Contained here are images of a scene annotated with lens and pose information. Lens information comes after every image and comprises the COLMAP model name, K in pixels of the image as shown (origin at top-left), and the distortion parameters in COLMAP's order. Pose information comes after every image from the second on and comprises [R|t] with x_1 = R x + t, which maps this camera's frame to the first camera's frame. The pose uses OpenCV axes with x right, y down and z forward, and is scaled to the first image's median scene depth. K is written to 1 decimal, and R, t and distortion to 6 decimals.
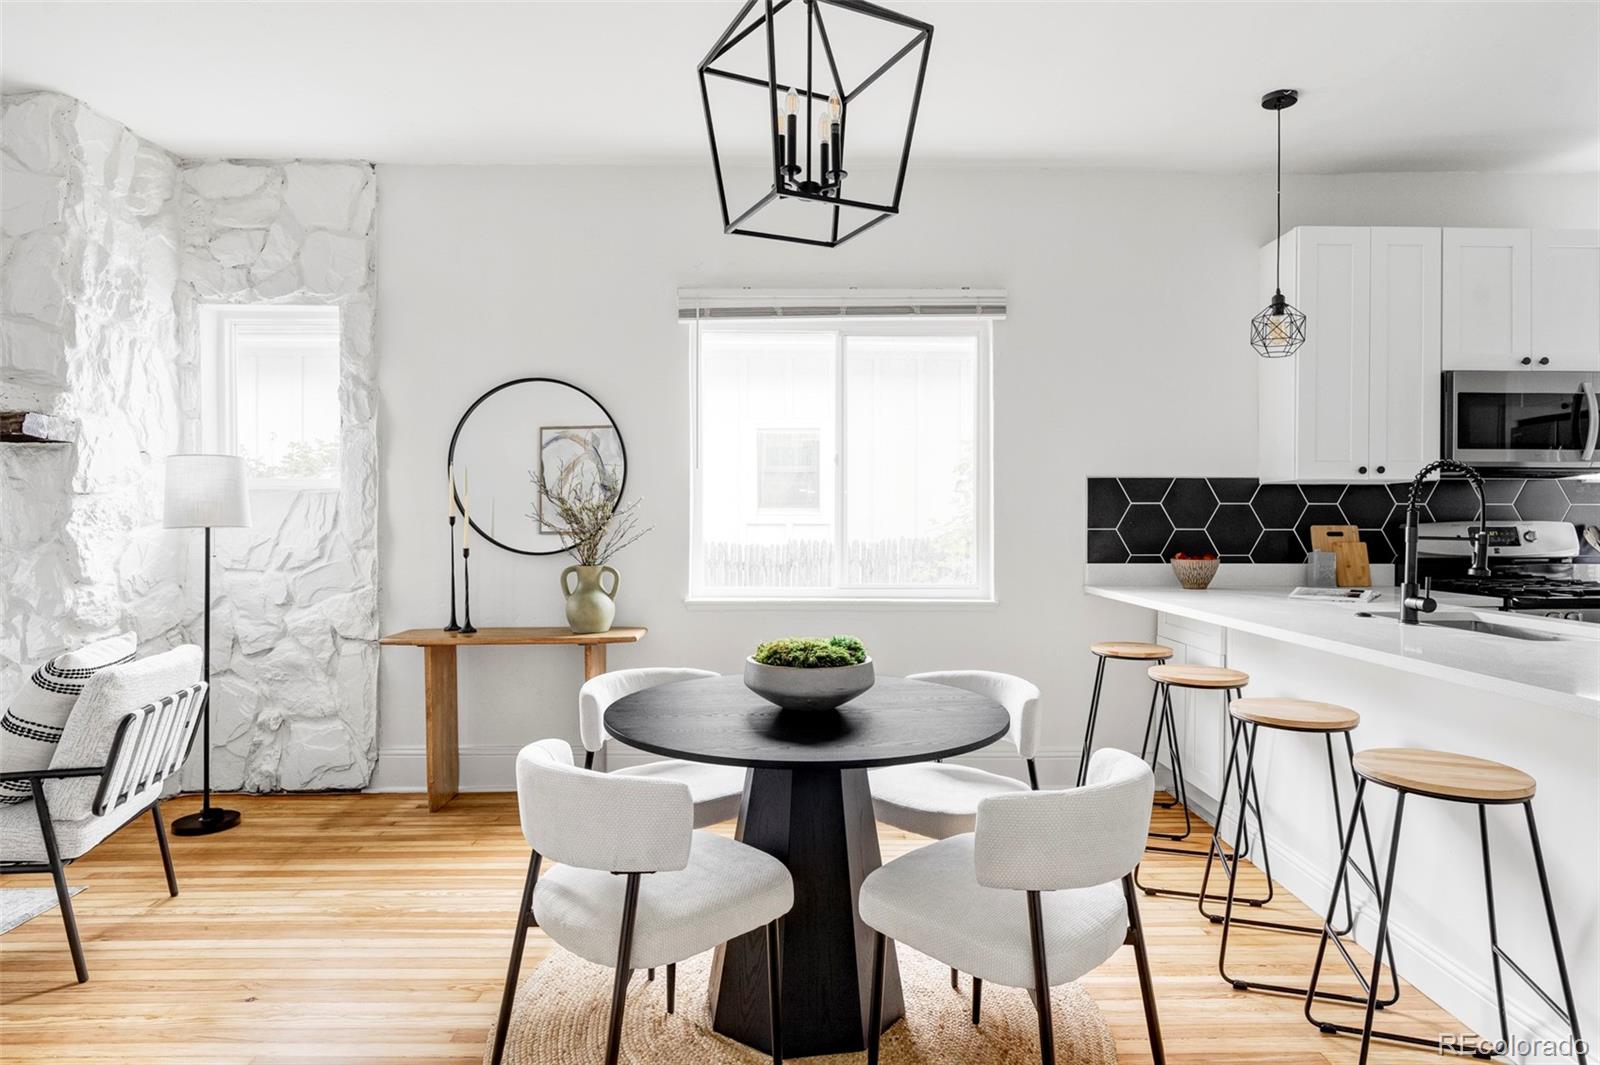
lens RADIAL K [[875.9, 0, 800.0], [0, 875.9, 532.5], [0, 0, 1]] dist [-0.003342, 0.000338]
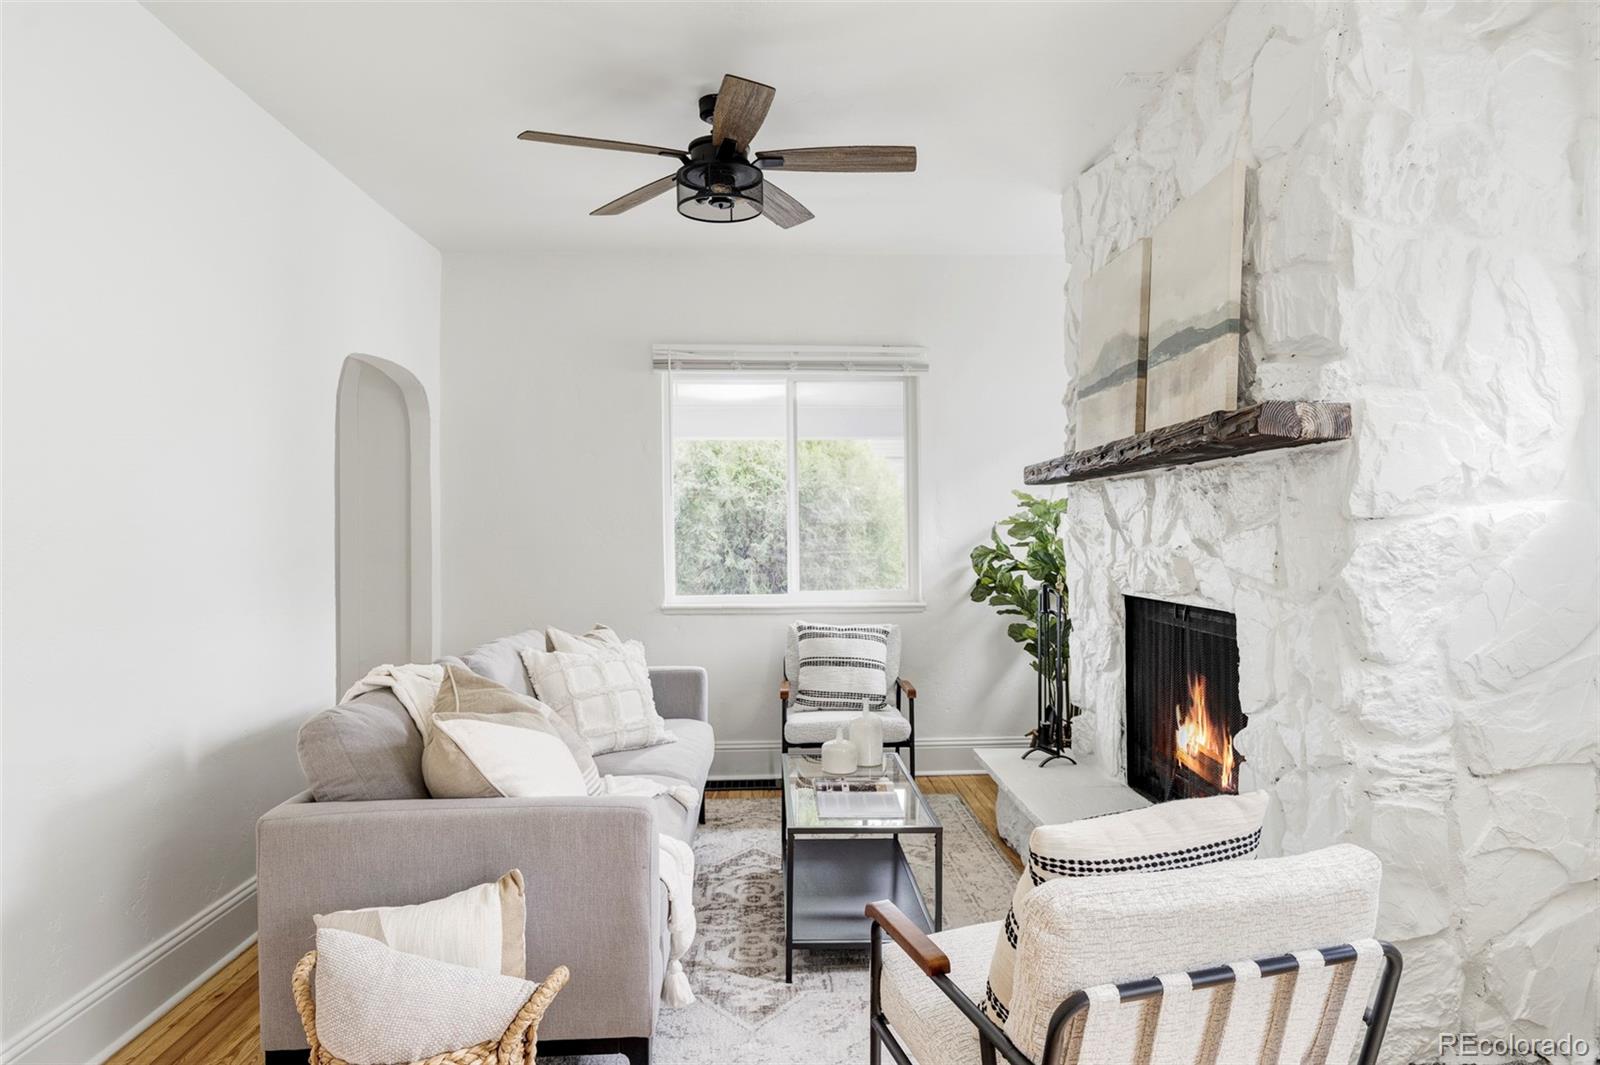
lens RADIAL K [[900.2, 0, 800.0], [0, 900.2, 532.5], [0, 0, 1]] dist [-0.005437, -0.000625]
pose [[0.021032, -0.004505, -0.999769, -0.188173], [-0.003932, 0.999982, -0.004589, -0.029824], [0.999771, 0.004027, 0.021014, 0.576232]]
